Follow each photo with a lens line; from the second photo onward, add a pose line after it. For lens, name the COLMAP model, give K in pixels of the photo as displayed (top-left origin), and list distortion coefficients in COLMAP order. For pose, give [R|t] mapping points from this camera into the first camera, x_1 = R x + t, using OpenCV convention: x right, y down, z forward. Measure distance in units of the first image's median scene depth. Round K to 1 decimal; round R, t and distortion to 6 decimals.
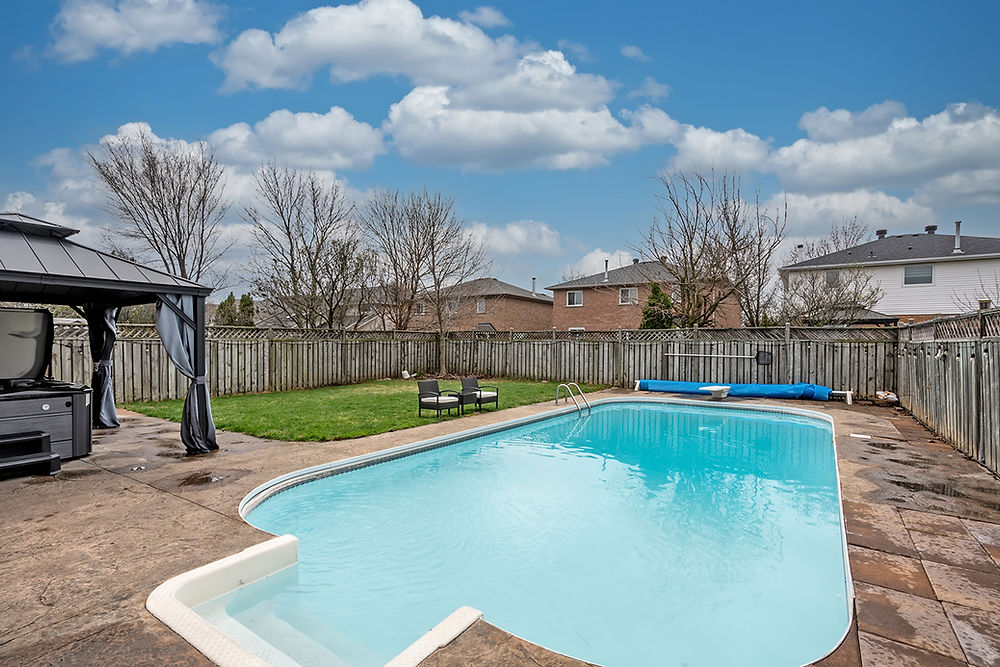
lens RADIAL K [[461.9, 0, 503.7], [0, 461.9, 340.3], [0, 0, 1]] dist [-0.004269, 0.002557]
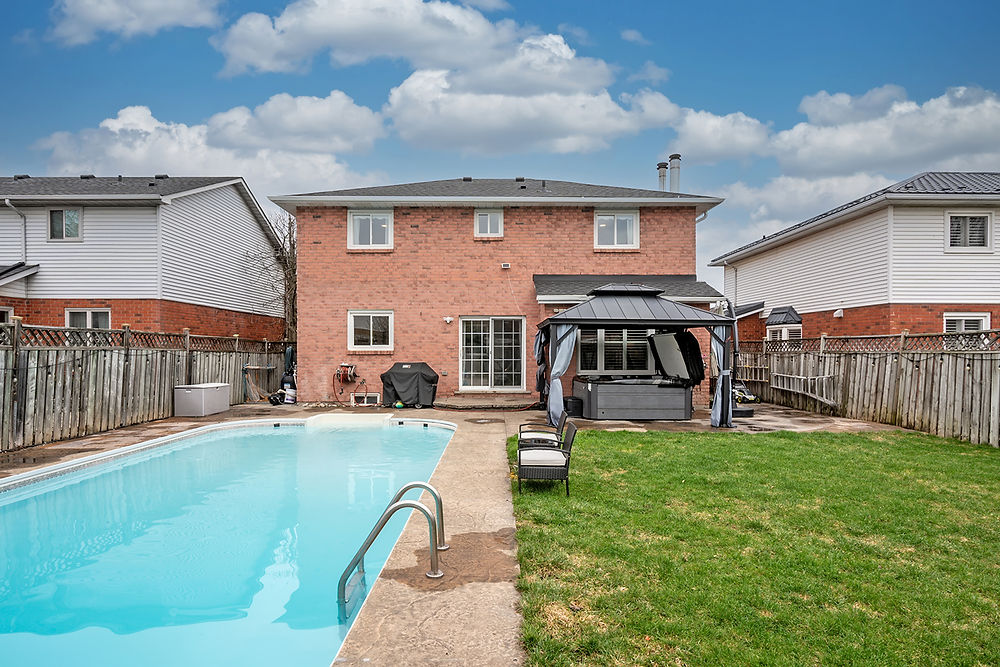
lens RADIAL K [[541.5, 0, 494.6], [0, 541.5, 361.0], [0, 0, 1]] dist [-0.005311, 0.001477]
pose [[-0.822928, 0.002494, -0.568140, 0.211295], [-0.004011, 0.999940, 0.010200, 0.004203], [0.568131, 0.010672, -0.822869, 0.943248]]
